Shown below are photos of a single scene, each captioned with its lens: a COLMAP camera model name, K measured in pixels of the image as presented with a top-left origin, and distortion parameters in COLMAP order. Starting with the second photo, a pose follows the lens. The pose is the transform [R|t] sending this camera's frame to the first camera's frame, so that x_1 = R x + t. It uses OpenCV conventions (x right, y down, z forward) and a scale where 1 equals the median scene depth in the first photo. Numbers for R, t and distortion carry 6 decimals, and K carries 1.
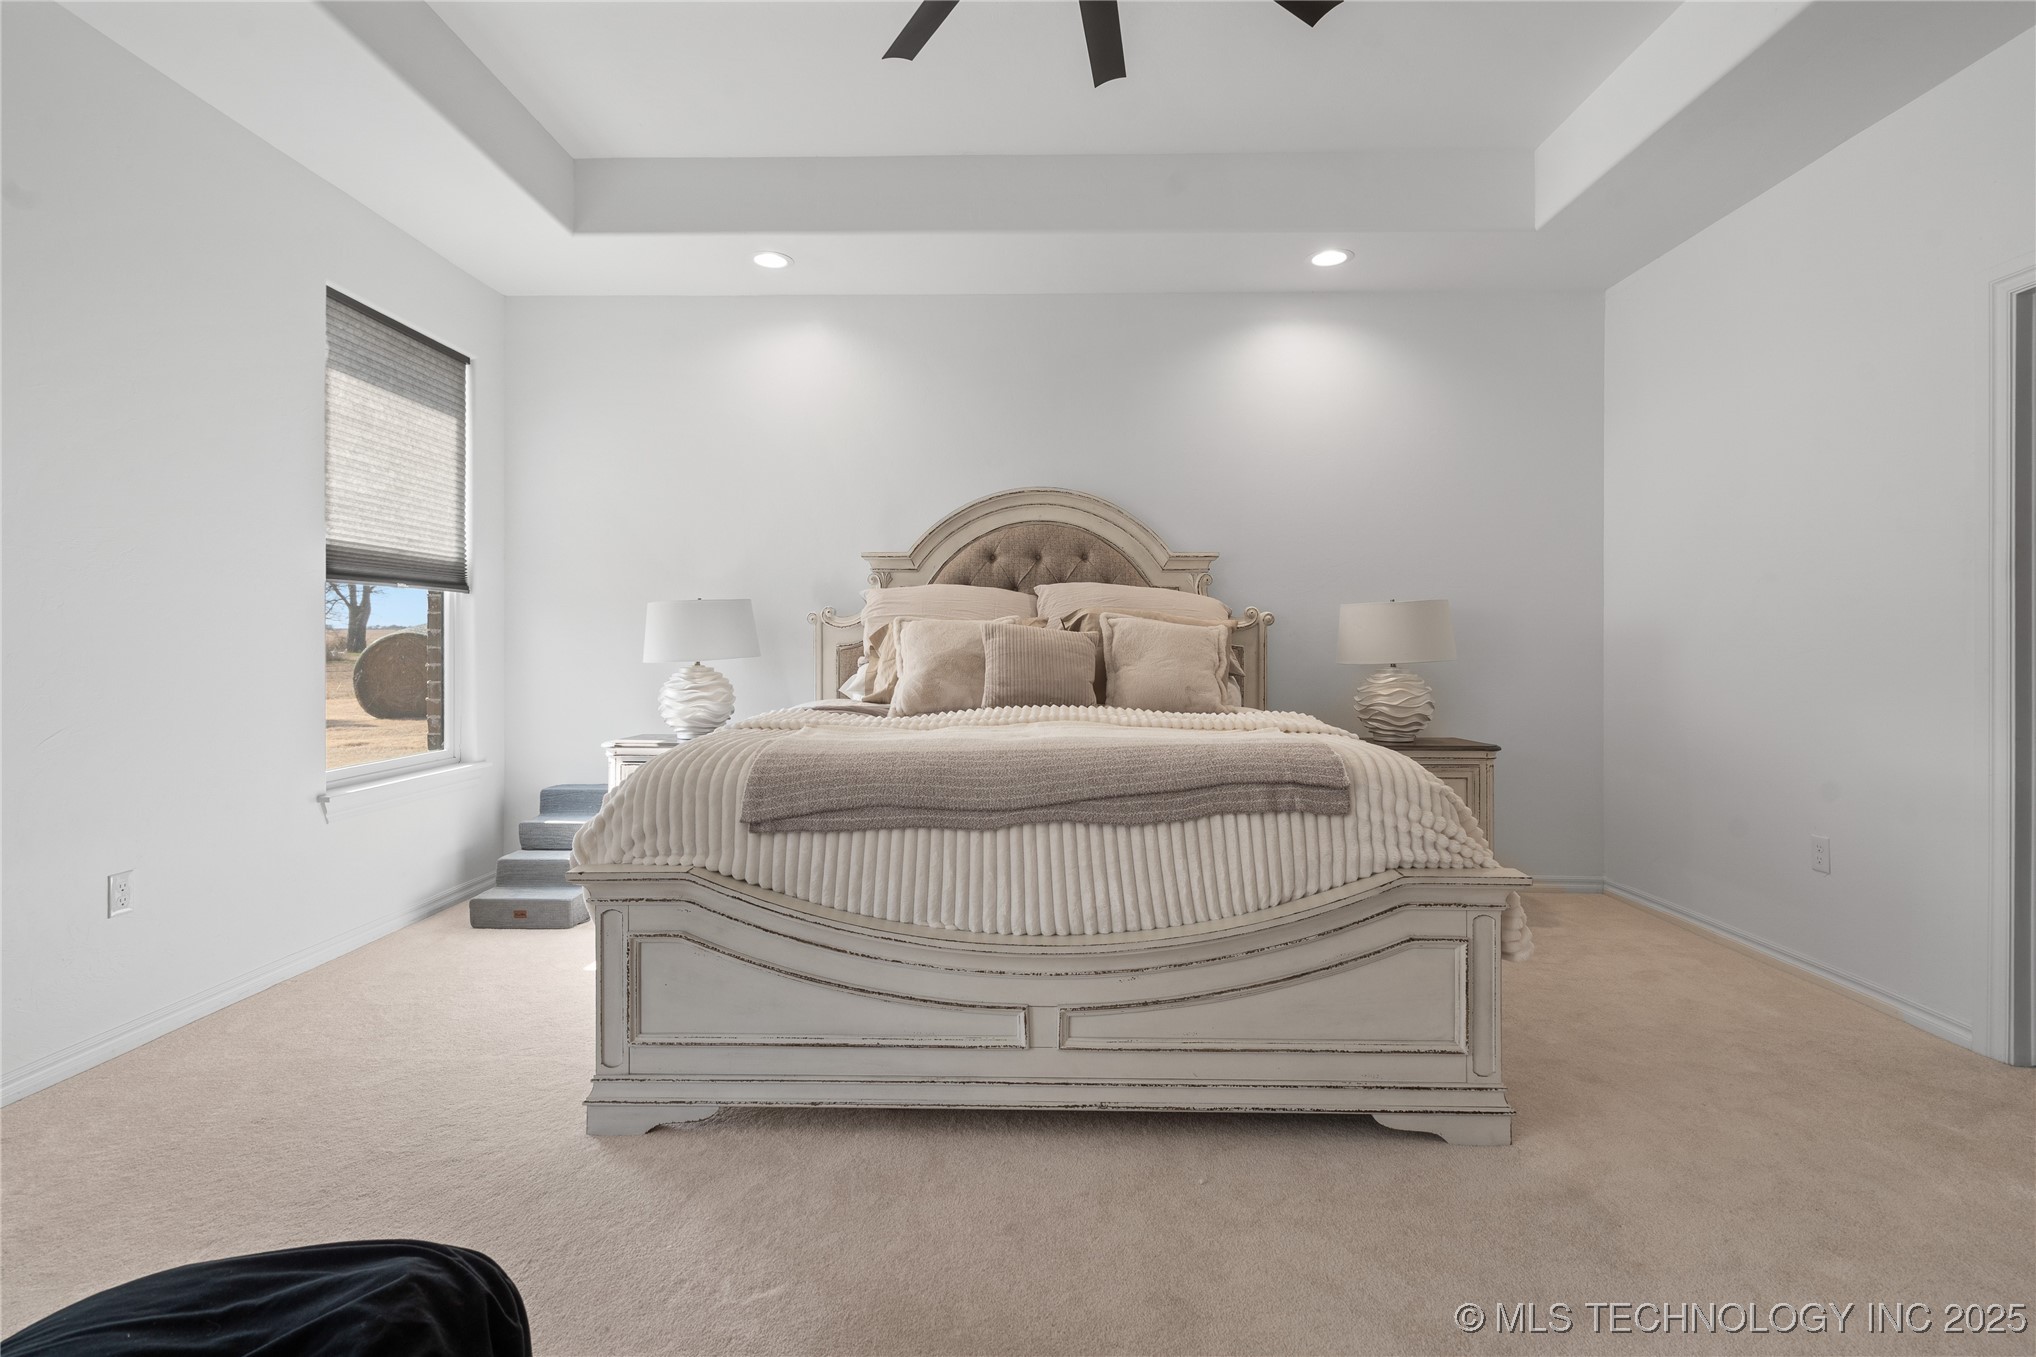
lens RADIAL K [[953.3, 0, 1023.1], [0, 953.3, 661.3], [0, 0, 1]] dist [0.000792, 0.000194]
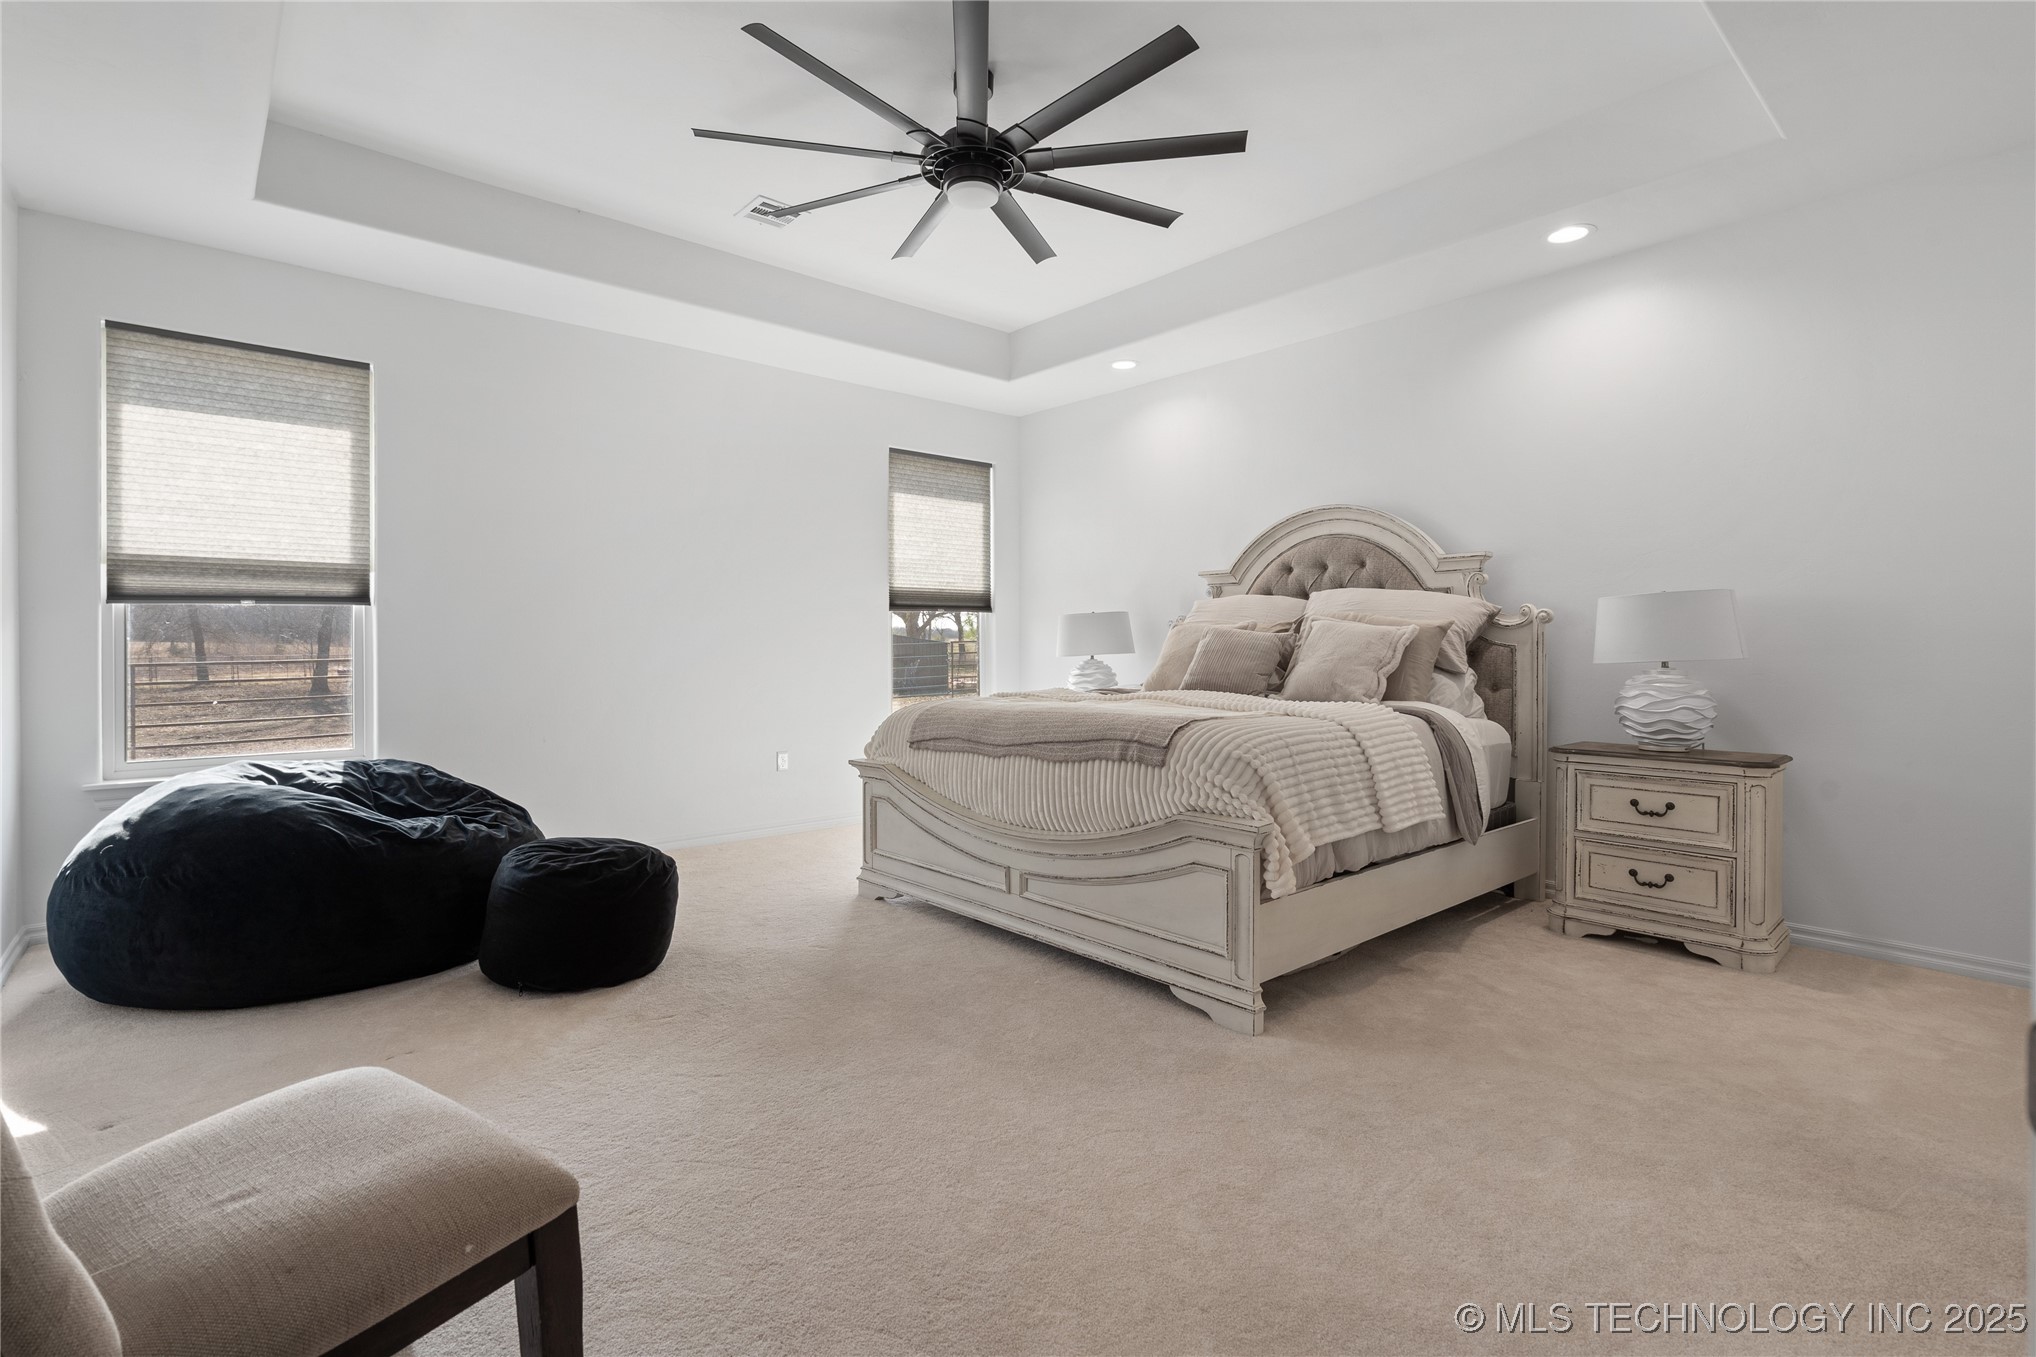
lens RADIAL K [[953.3, 0, 1022.2], [0, 953.3, 668.3], [0, 0, 1]] dist [0.000792, 0.000194]
pose [[0.683569, 0.016017, -0.729710, 0.755647], [-0.010034, 0.999871, 0.012547, 0.001480], [0.729817, -0.001255, 0.683642, -0.058673]]
